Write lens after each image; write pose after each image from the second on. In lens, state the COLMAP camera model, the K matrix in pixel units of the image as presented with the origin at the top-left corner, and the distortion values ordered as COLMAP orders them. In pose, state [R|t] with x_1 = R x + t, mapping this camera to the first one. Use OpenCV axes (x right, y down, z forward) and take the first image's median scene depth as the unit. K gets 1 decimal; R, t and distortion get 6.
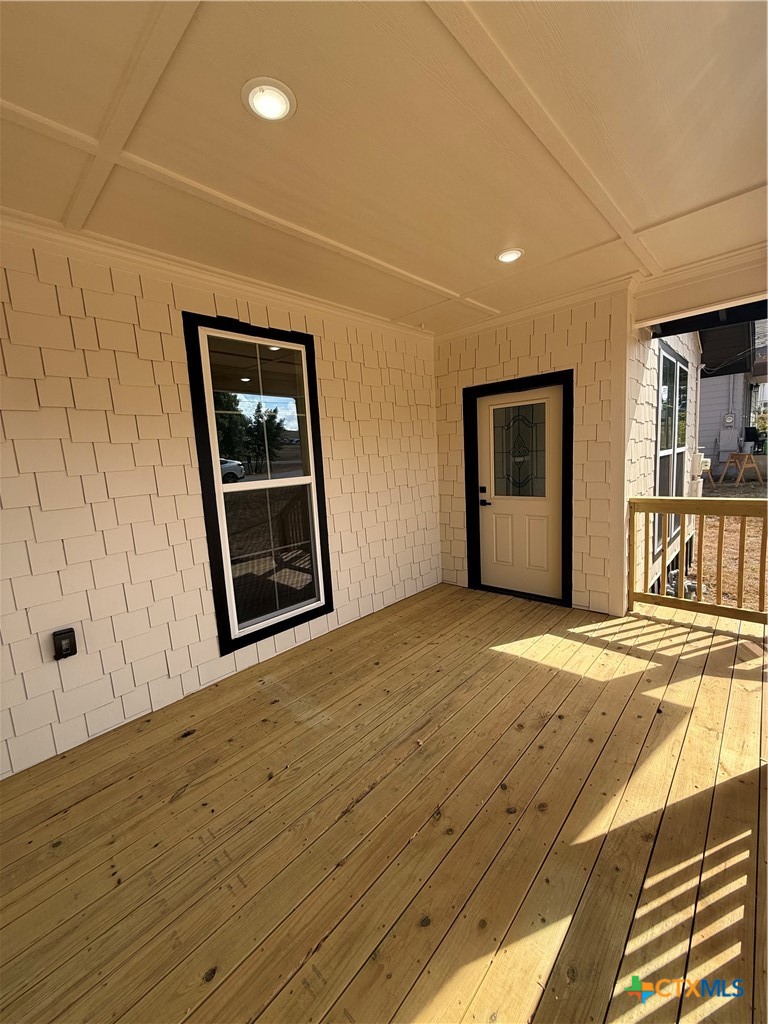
lens RADIAL K [[410.0, 0, 380.1], [0, 410.0, 511.5], [0, 0, 1]] dist [-0.001926, 0.000865]
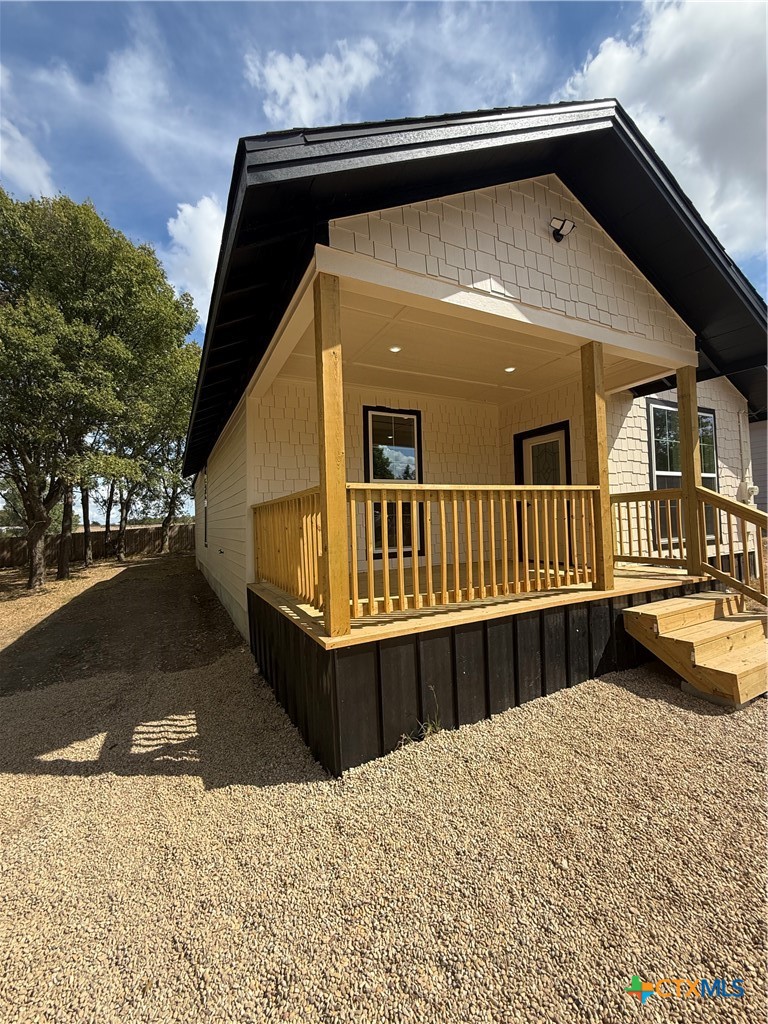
lens RADIAL K [[410.0, 0, 384.6], [0, 410.0, 514.7], [0, 0, 1]] dist [-0.001926, 0.000865]
pose [[0.945334, 0.021061, -0.325424, 0.285708], [-0.065489, 0.989843, -0.126180, 0.290285], [0.319461, 0.140594, 0.937112, -0.741357]]
